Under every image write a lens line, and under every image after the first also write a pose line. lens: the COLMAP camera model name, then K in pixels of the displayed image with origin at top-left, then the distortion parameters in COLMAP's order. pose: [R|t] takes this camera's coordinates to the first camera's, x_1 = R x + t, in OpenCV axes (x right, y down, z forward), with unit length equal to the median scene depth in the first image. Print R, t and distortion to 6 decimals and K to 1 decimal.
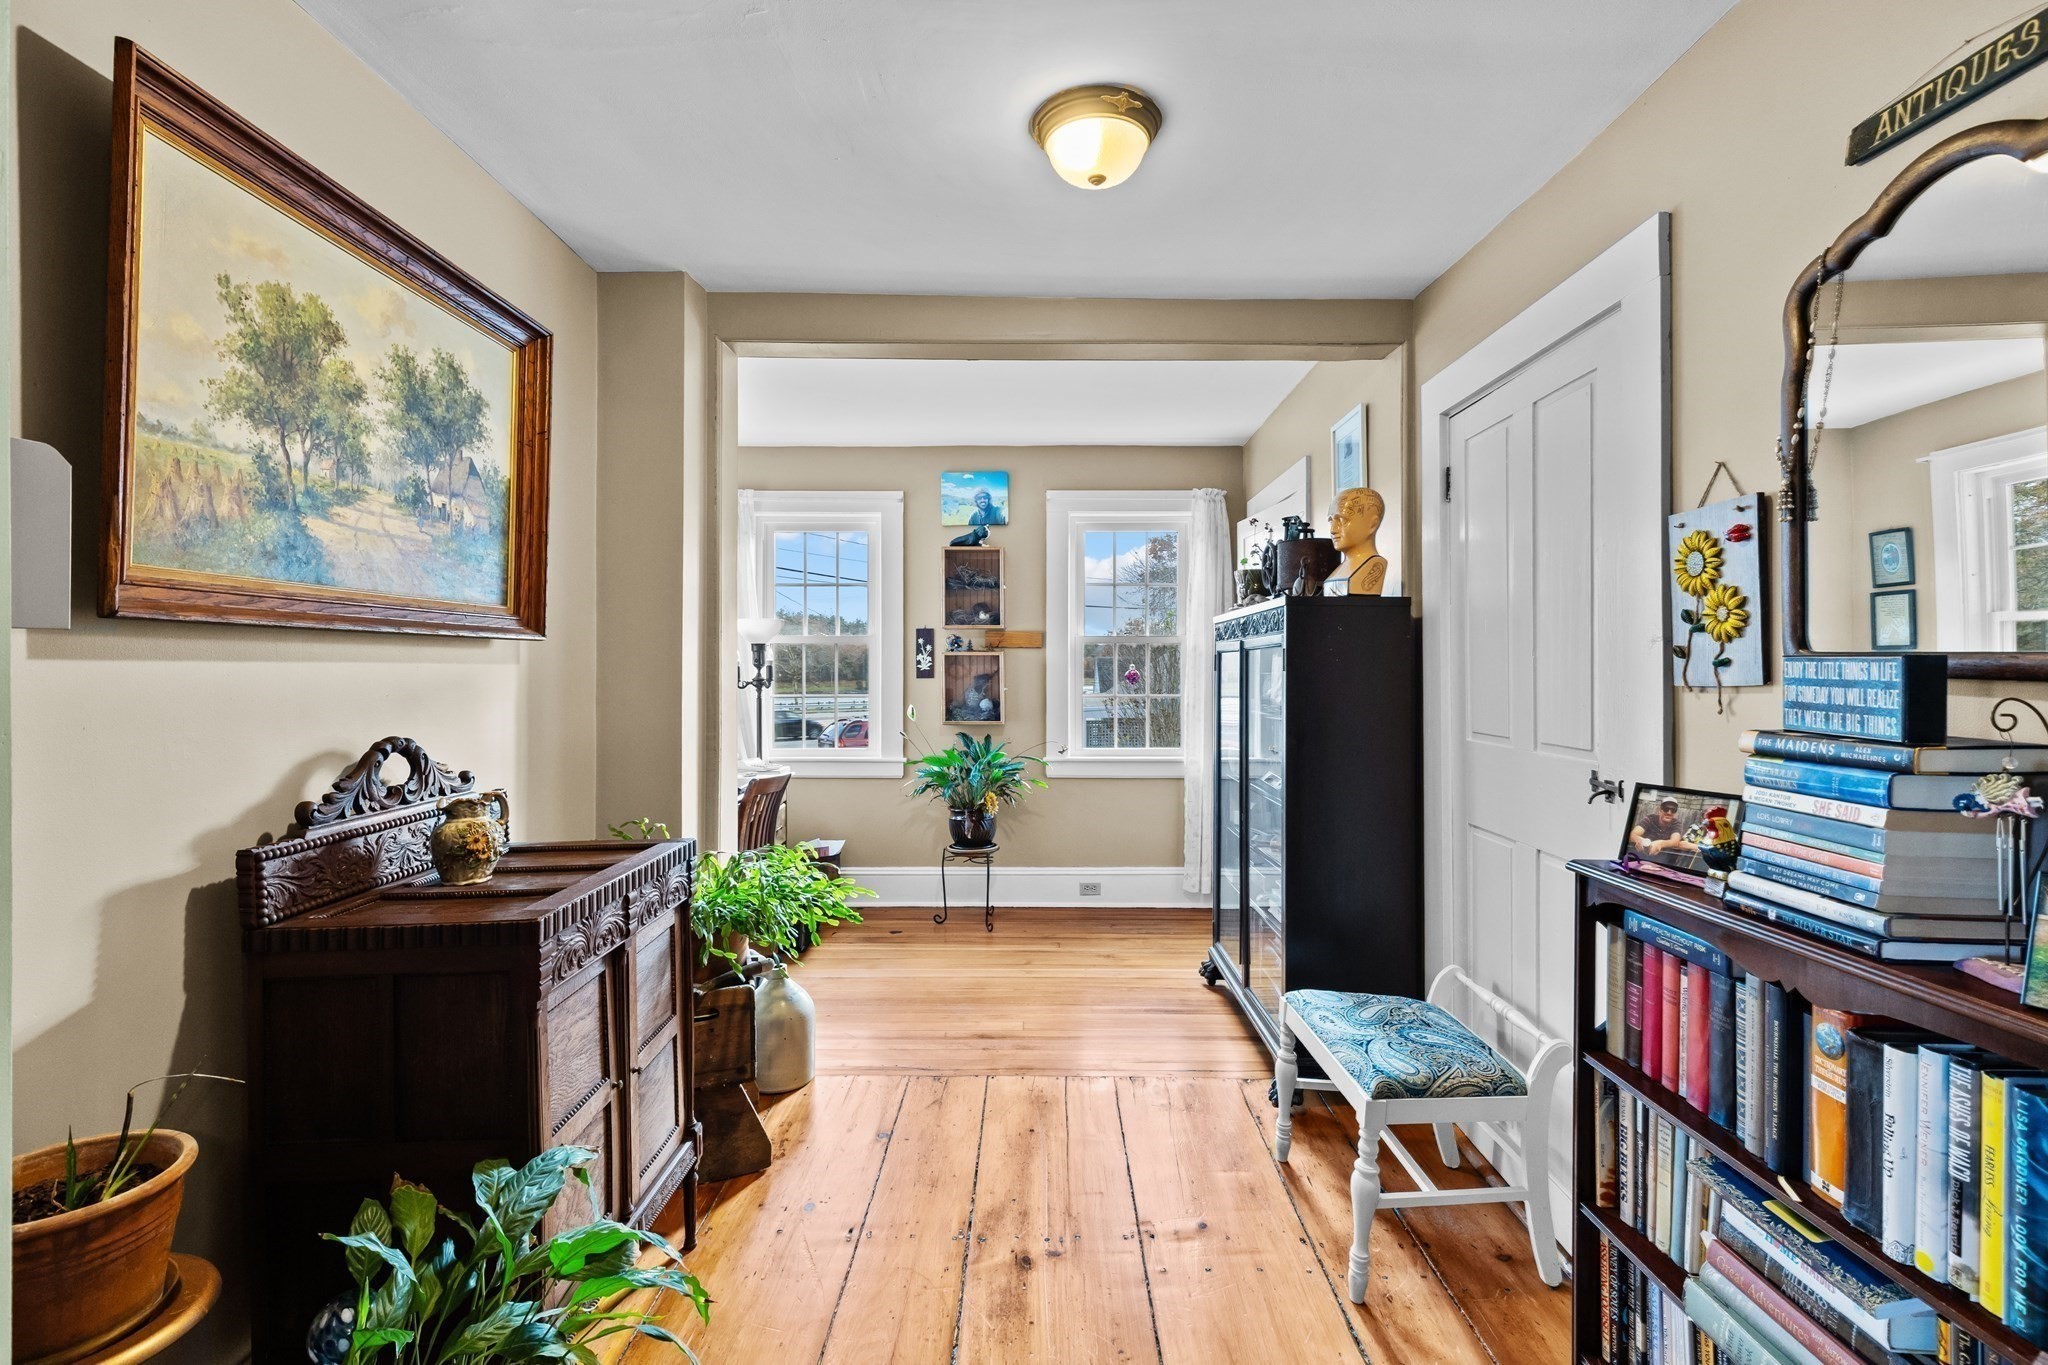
lens RADIAL K [[932.1, 0, 1033.9], [0, 932.1, 665.9], [0, 0, 1]] dist [0.000886, 0.000062]
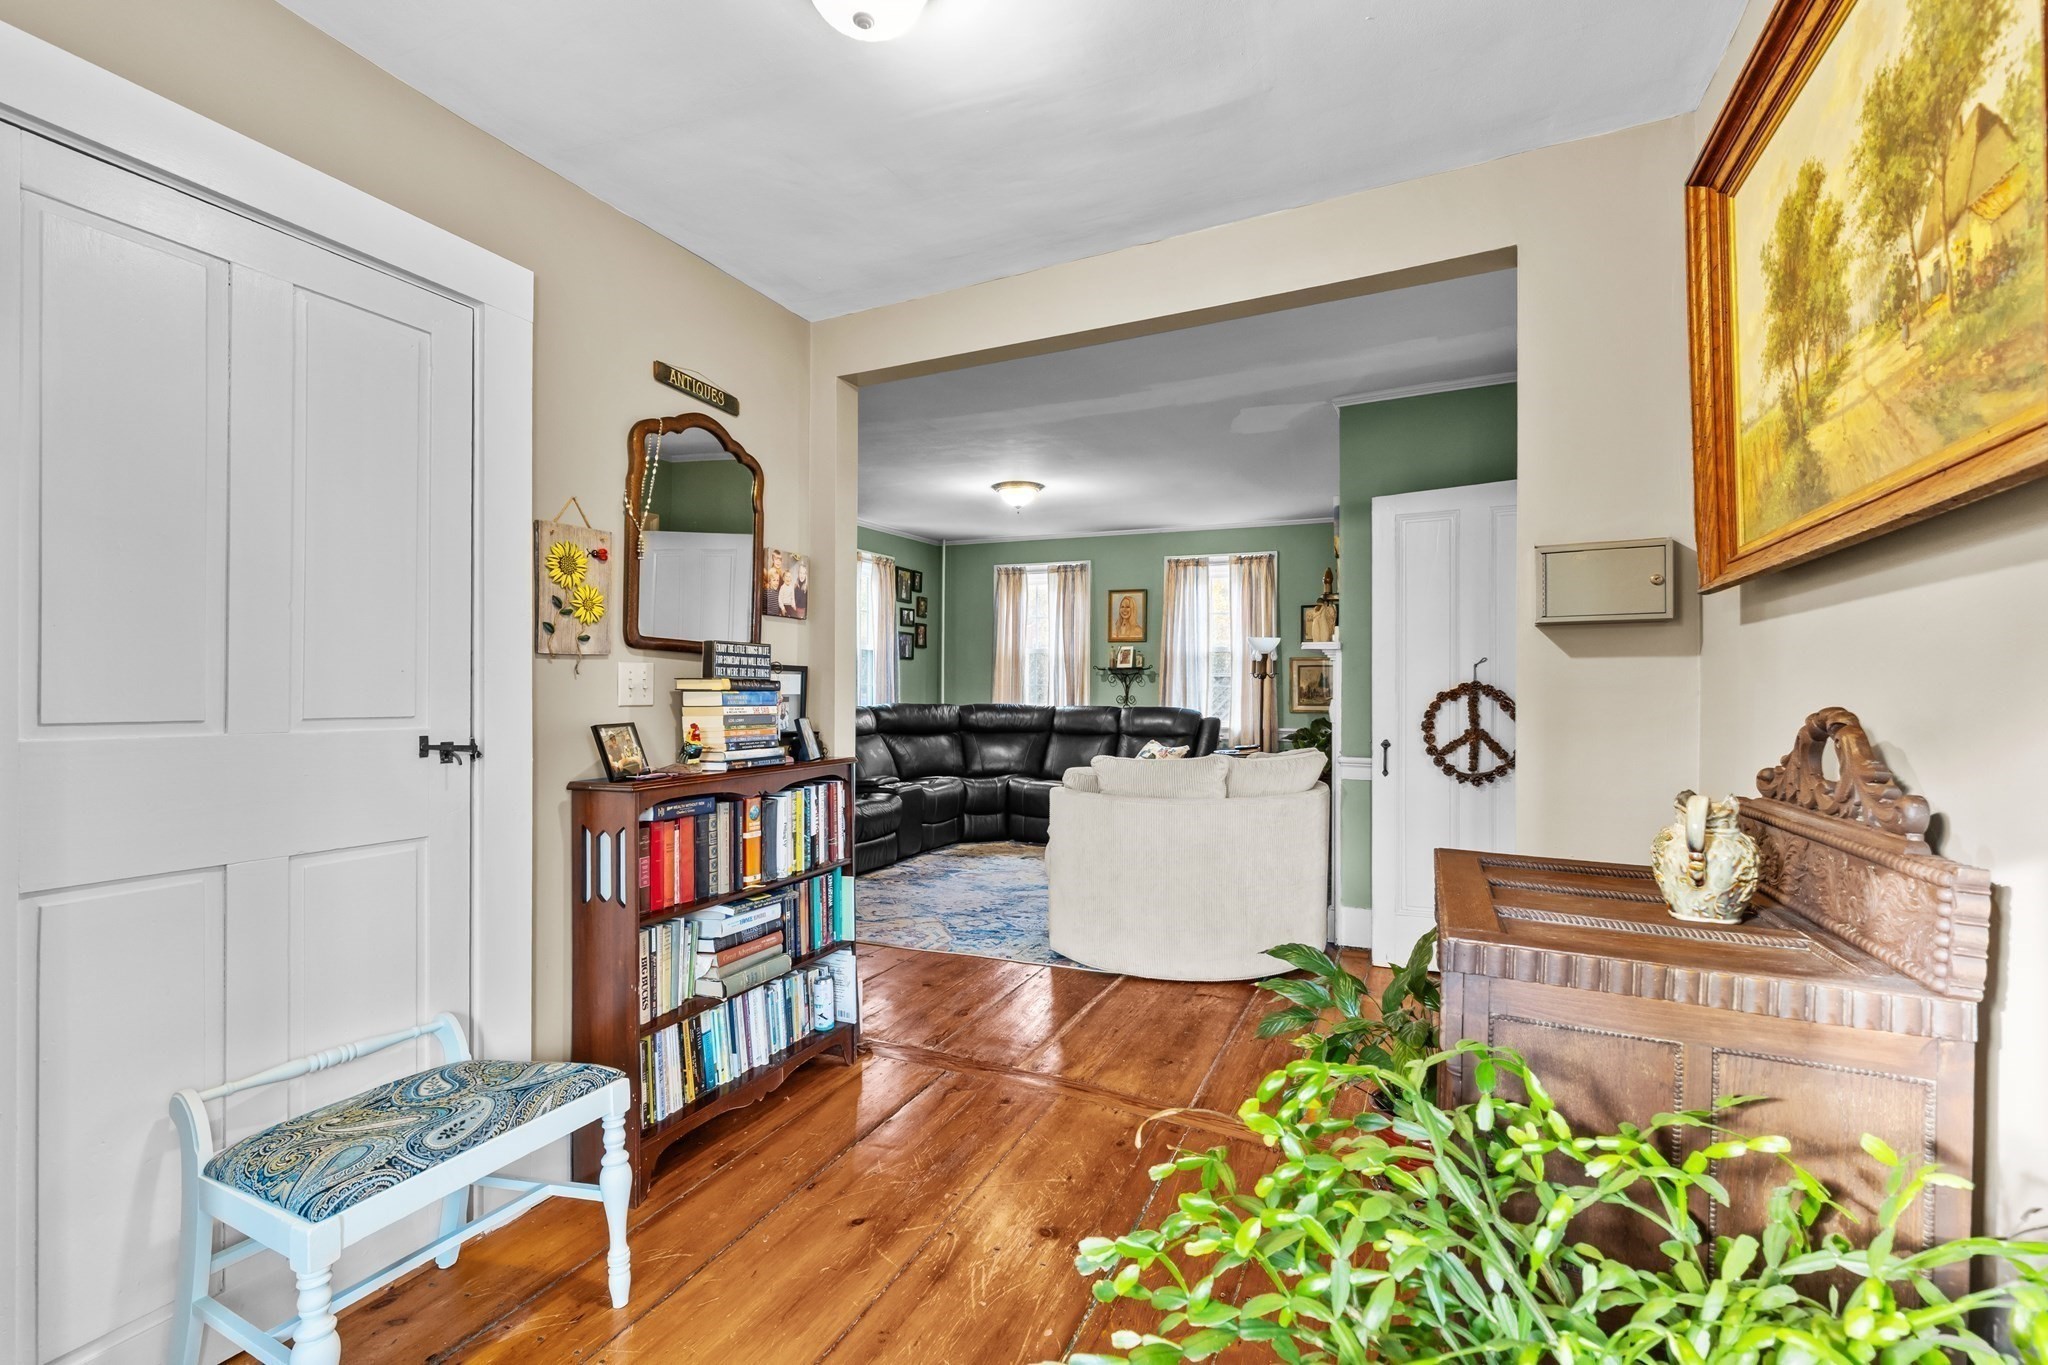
lens RADIAL K [[915.5, 0, 1037.1], [0, 915.5, 680.2], [0, 0, 1]] dist [0.005101, -0.000483]
pose [[-0.918029, -0.005113, 0.396480, -0.157861], [-0.010109, 0.999894, -0.010512, 0.023031], [-0.396384, -0.013658, -0.917983, 0.665877]]
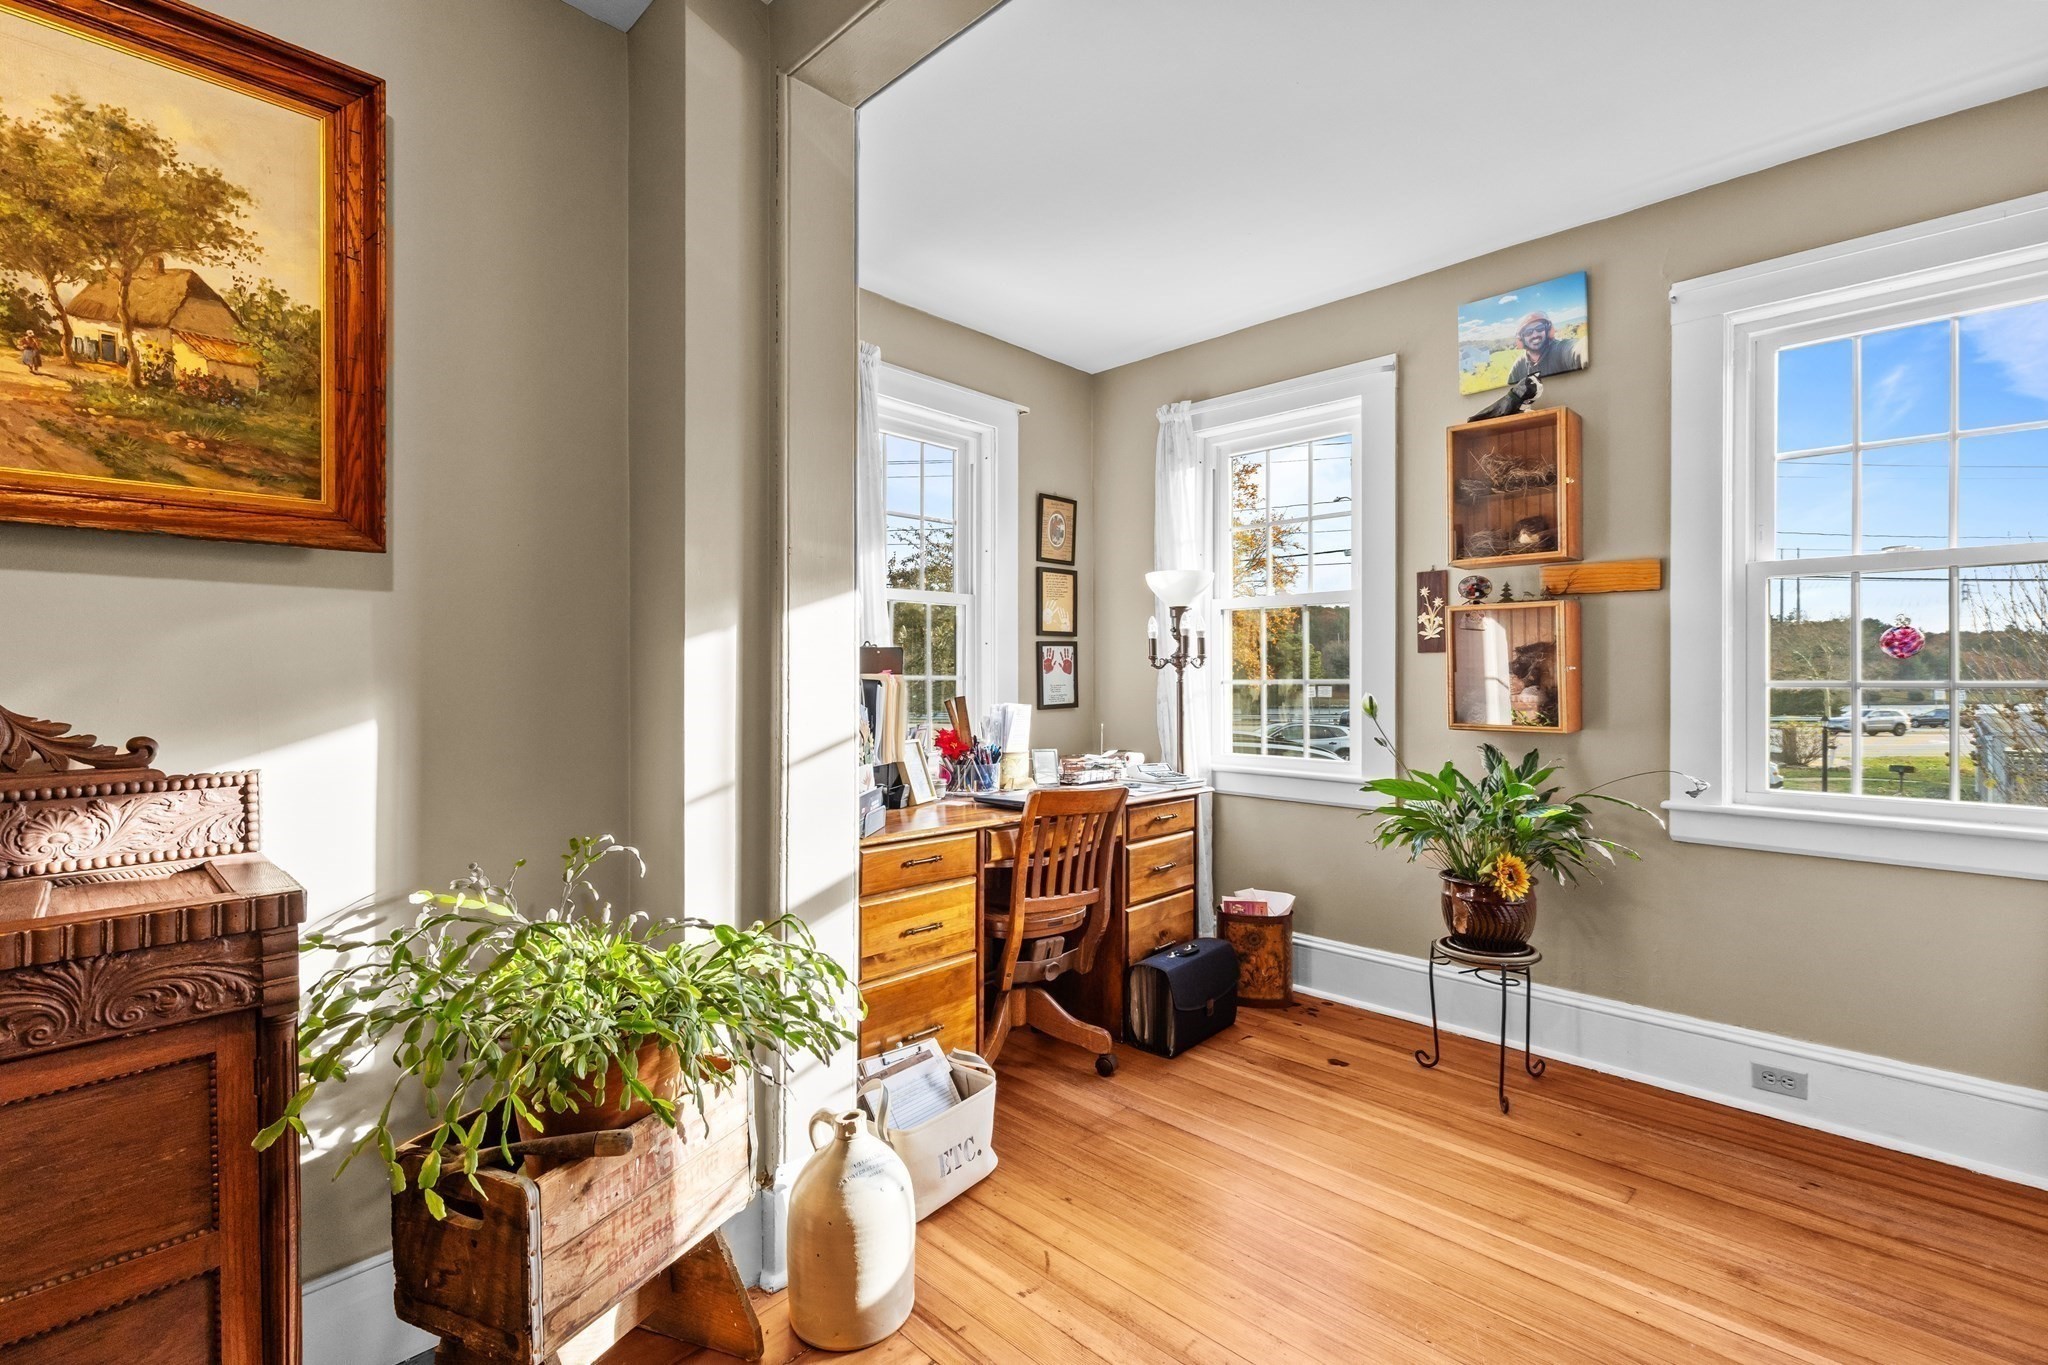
lens RADIAL K [[917.3, 0, 1040.0], [0, 917.3, 683.7], [0, 0, 1]] dist [0.004929, -0.000116]
pose [[0.714004, 0.004379, -0.700128, 0.126393], [0.002140, 0.999962, 0.008437, 0.029350], [0.700139, -0.007522, 0.713967, 0.408022]]
